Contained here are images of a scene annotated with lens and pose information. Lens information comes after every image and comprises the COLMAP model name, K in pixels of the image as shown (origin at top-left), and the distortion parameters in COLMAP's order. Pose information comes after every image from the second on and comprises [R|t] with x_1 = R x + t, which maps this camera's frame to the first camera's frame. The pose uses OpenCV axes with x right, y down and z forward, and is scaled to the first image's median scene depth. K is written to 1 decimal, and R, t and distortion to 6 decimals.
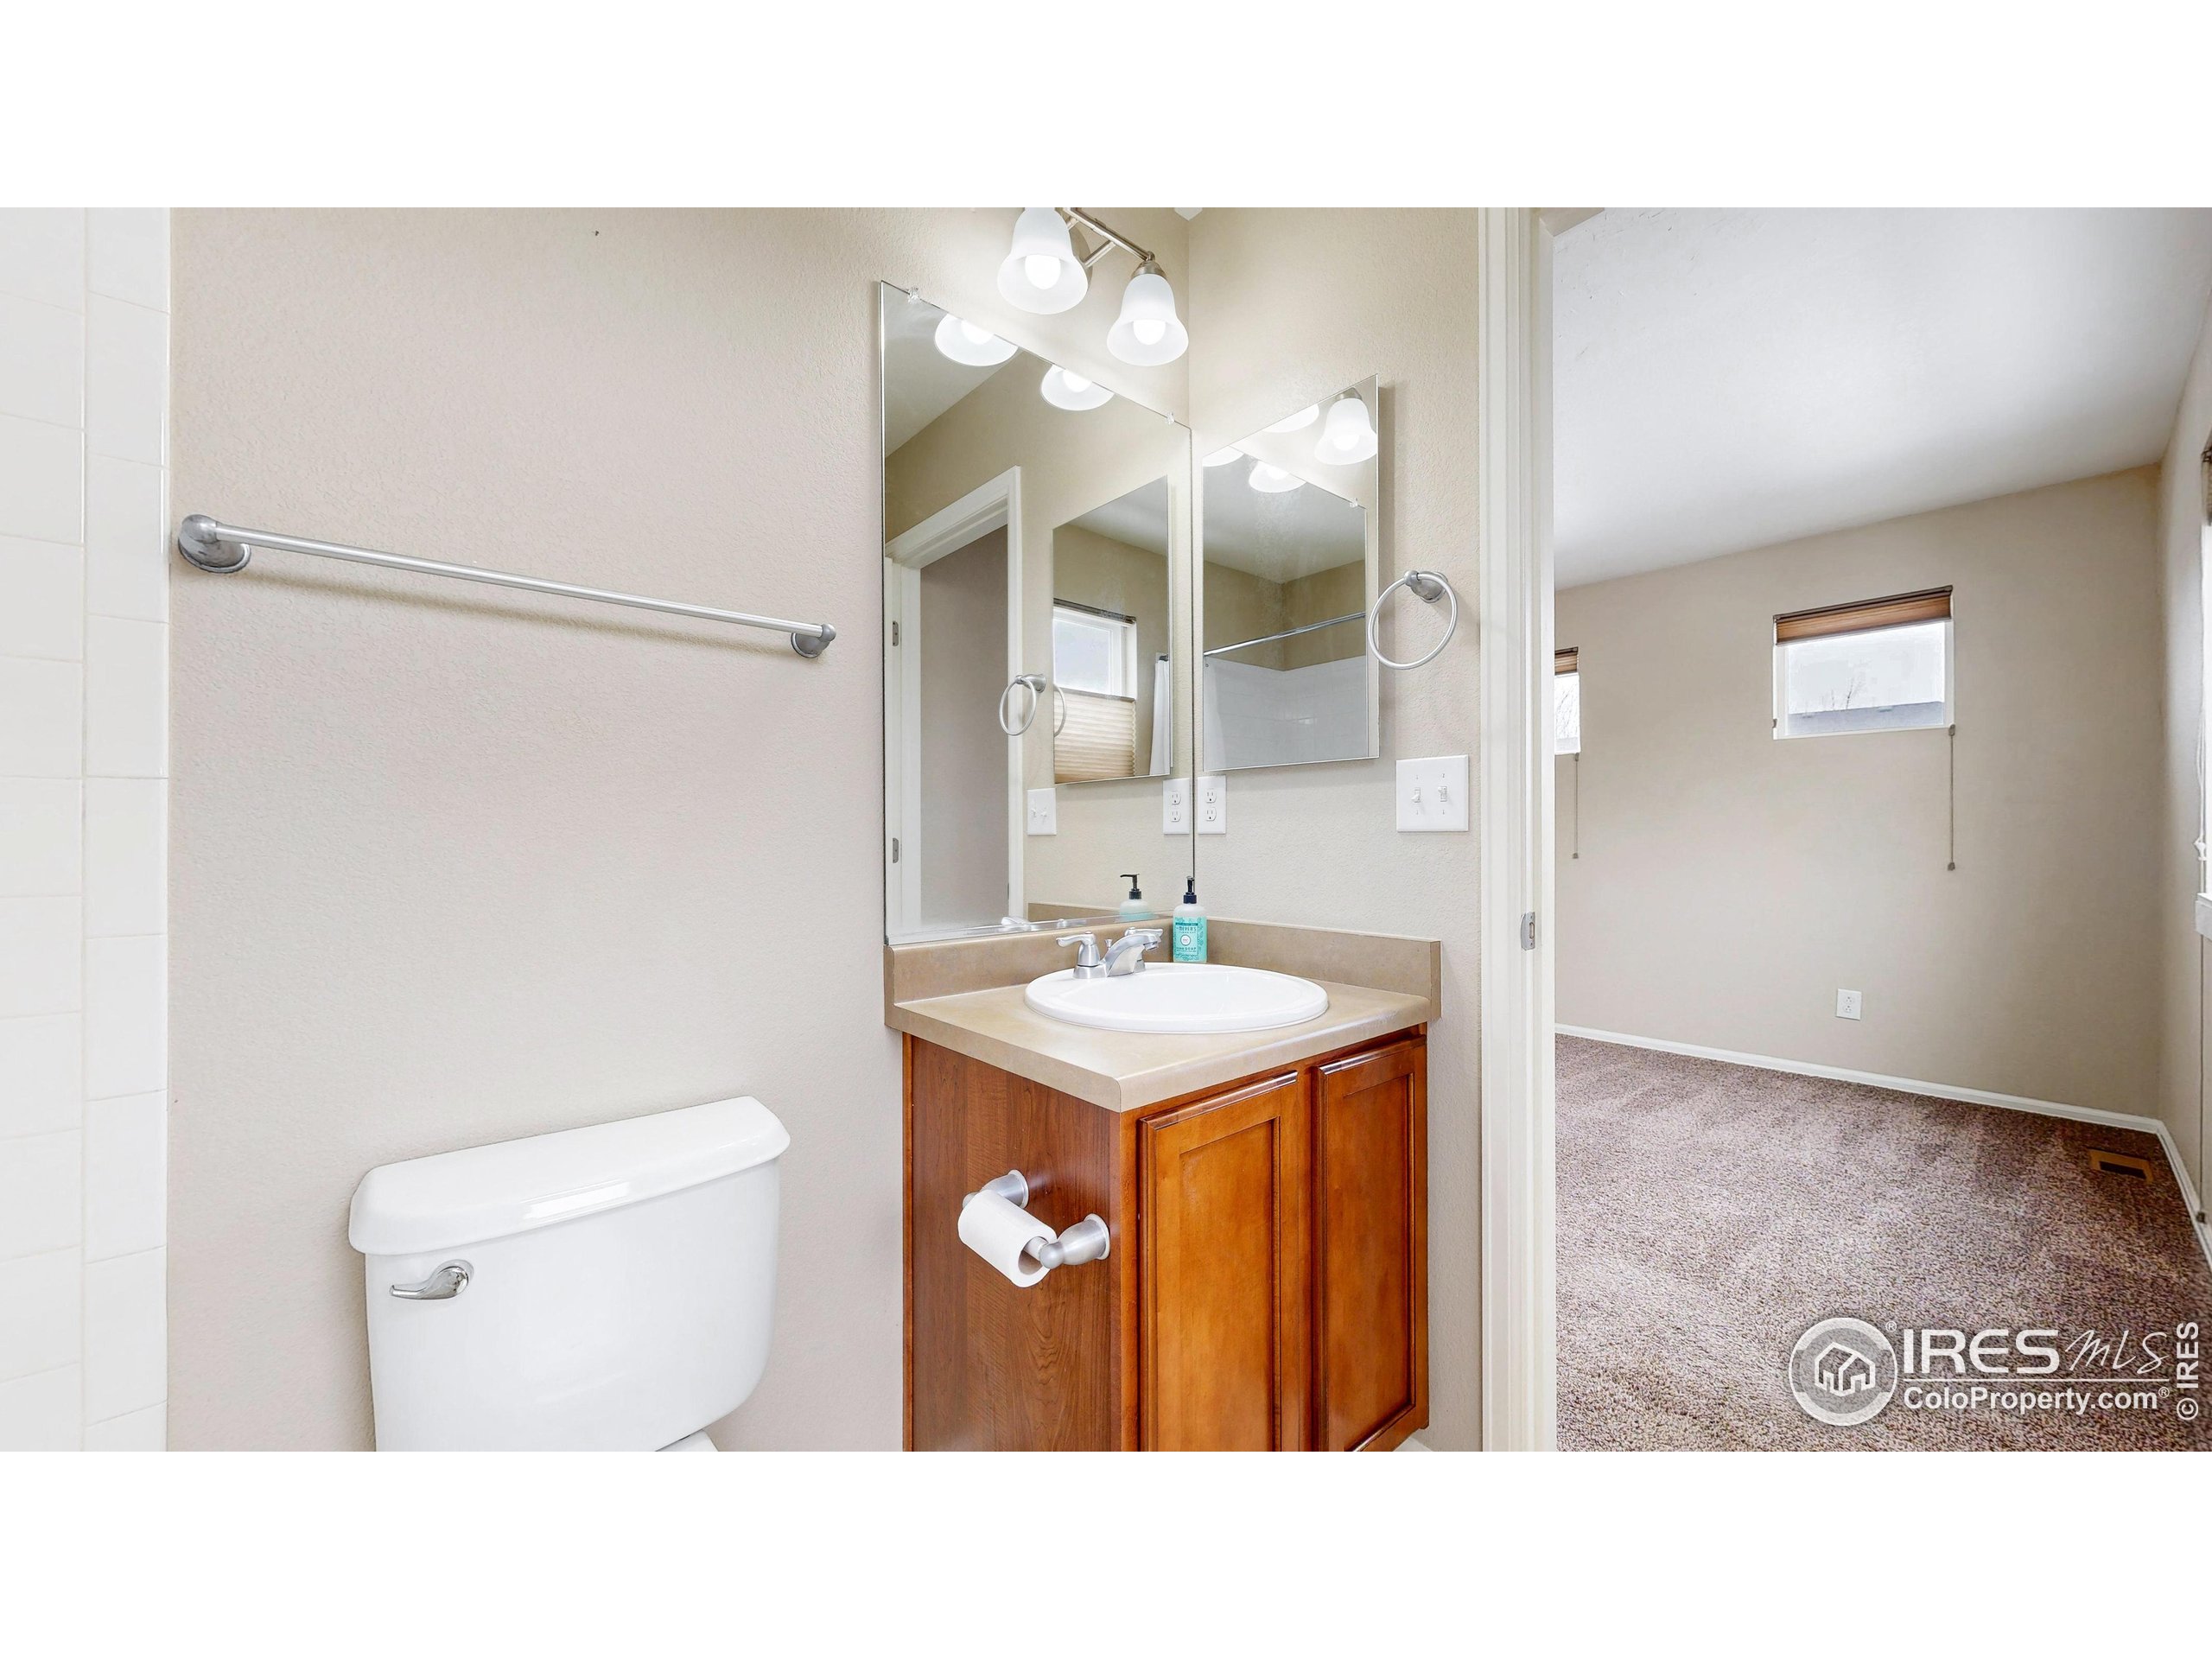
lens RADIAL K [[815.0, 0, 1106.5], [0, 815.0, 829.8], [0, 0, 1]] dist [0.002572, 0.000883]
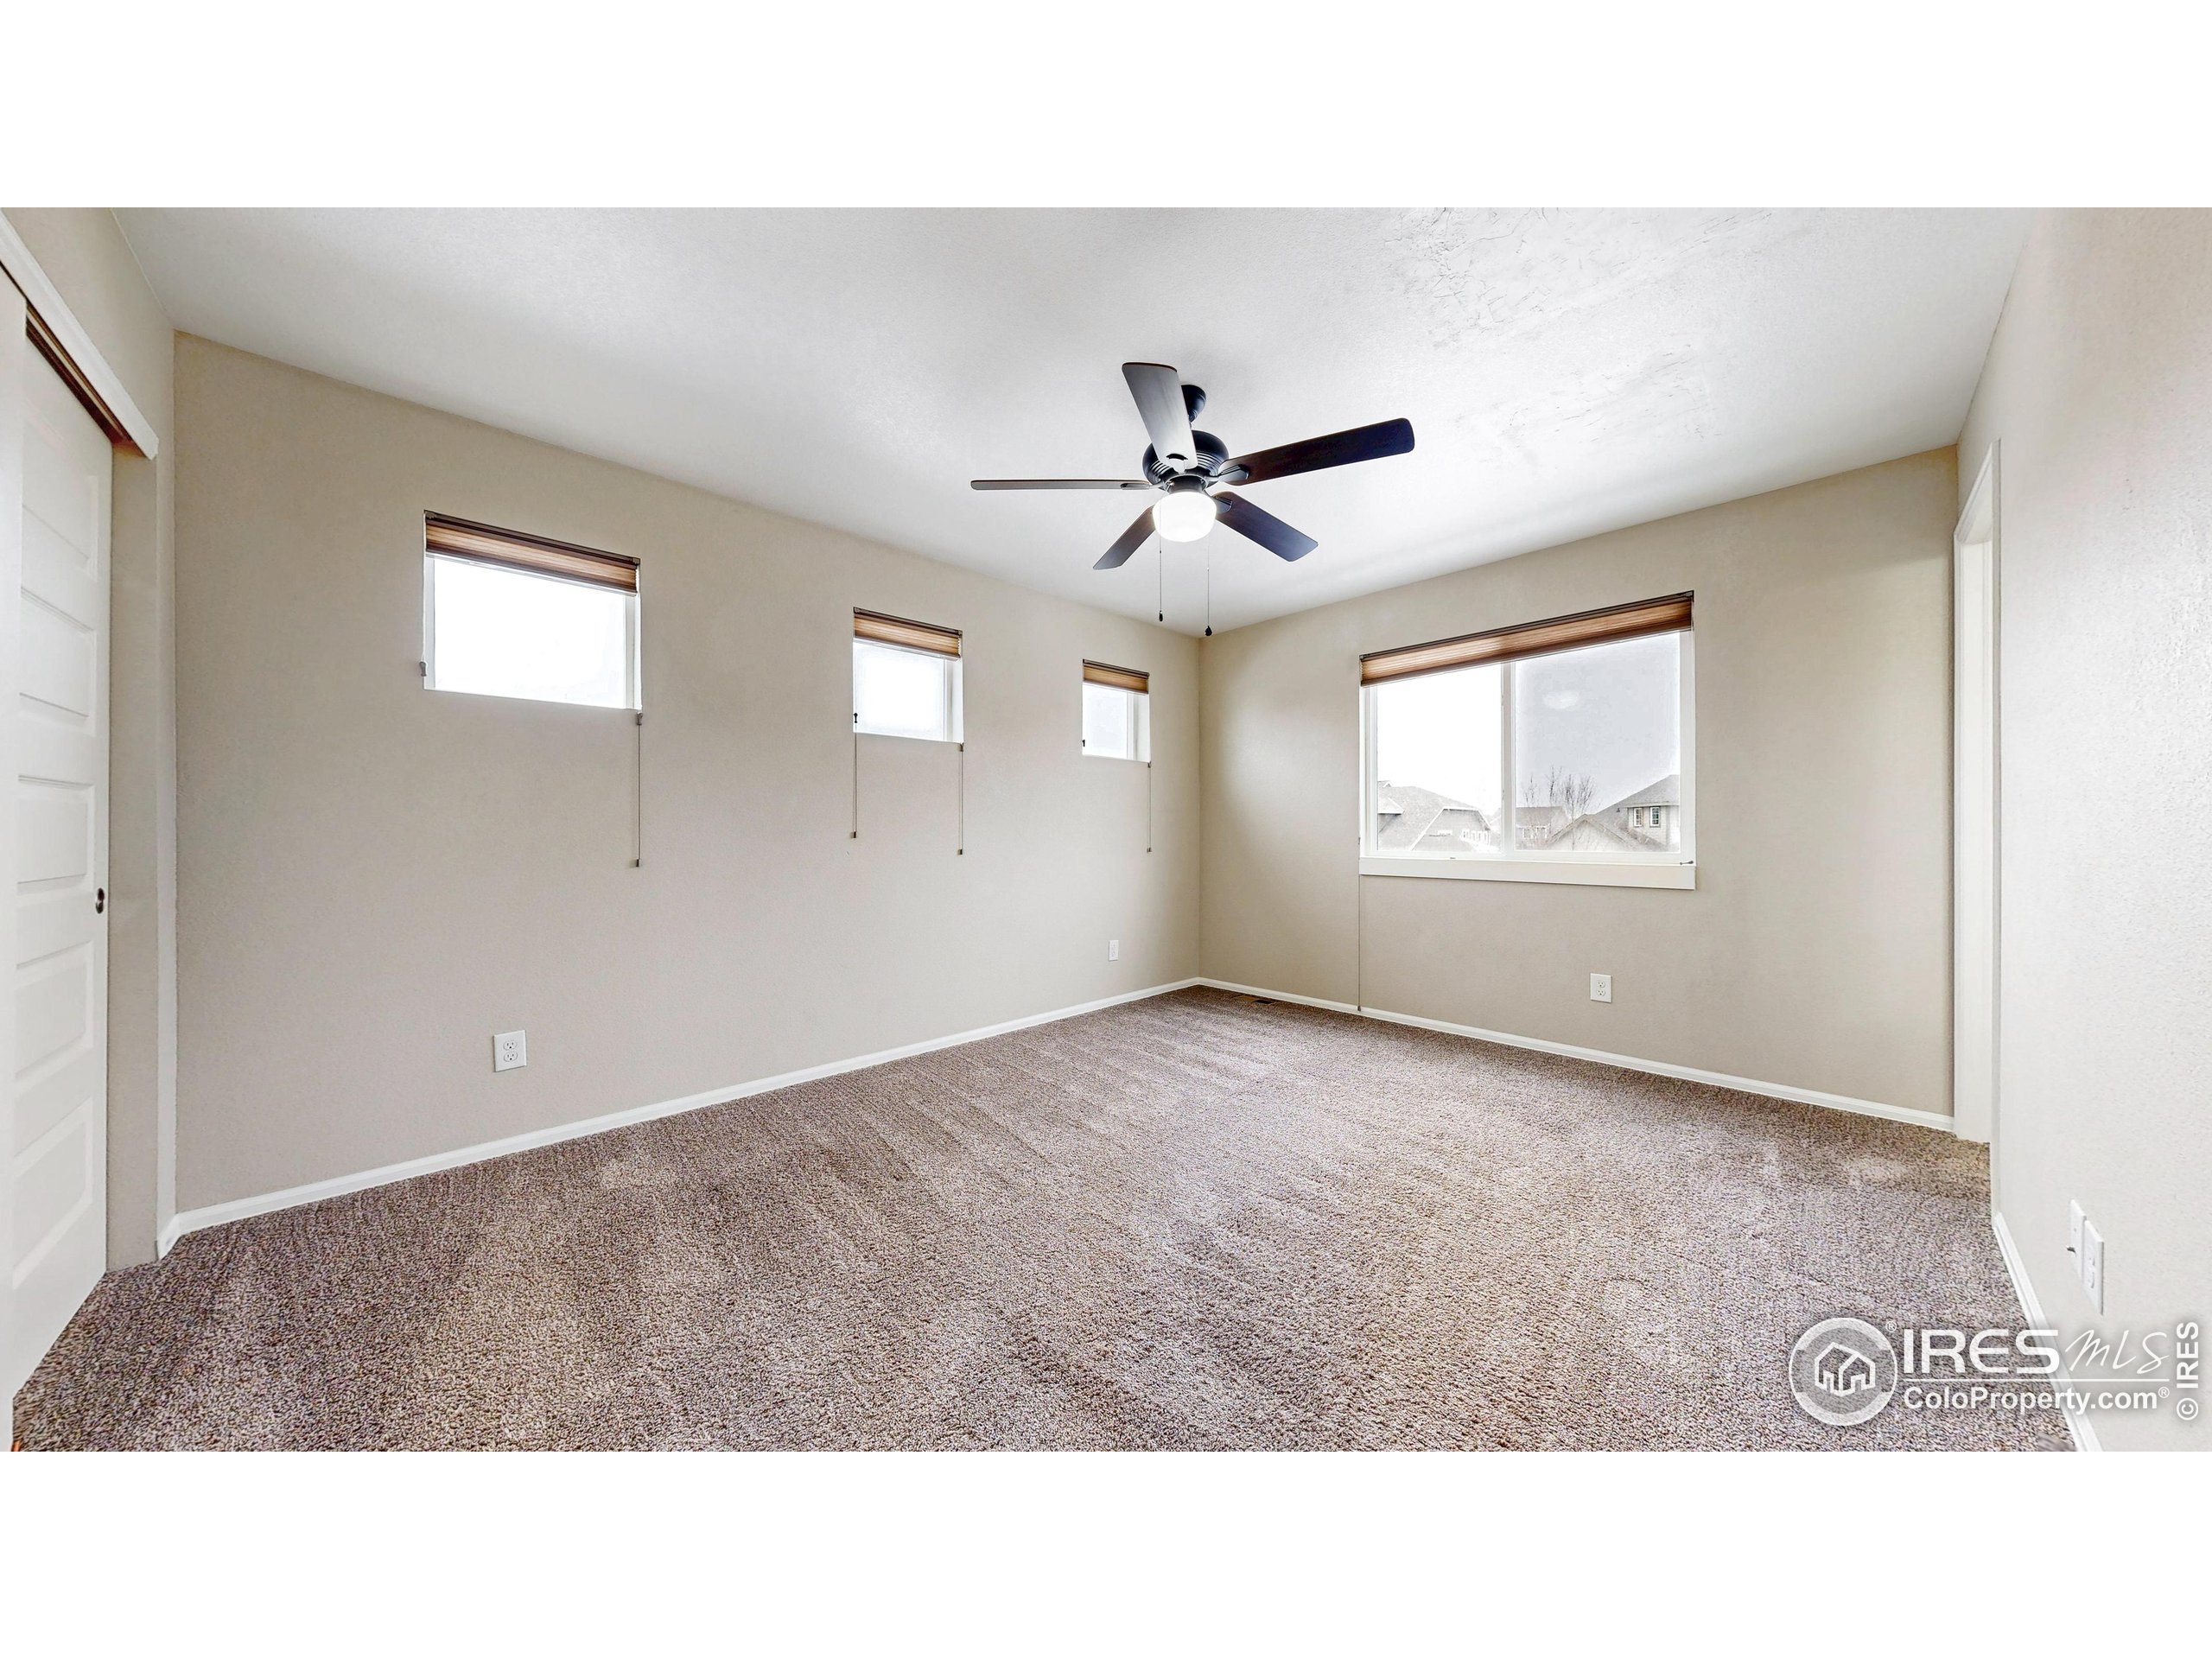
lens RADIAL K [[716.1, 0, 1106.2], [0, 716.1, 820.7], [0, 0, 1]] dist [-0.000045, -0.000071]
pose [[-0.058157, 0.009911, 0.998258, -0.344437], [-0.011376, 0.999879, -0.010590, 0.003544], [-0.998243, -0.011972, -0.058038, 1.156055]]
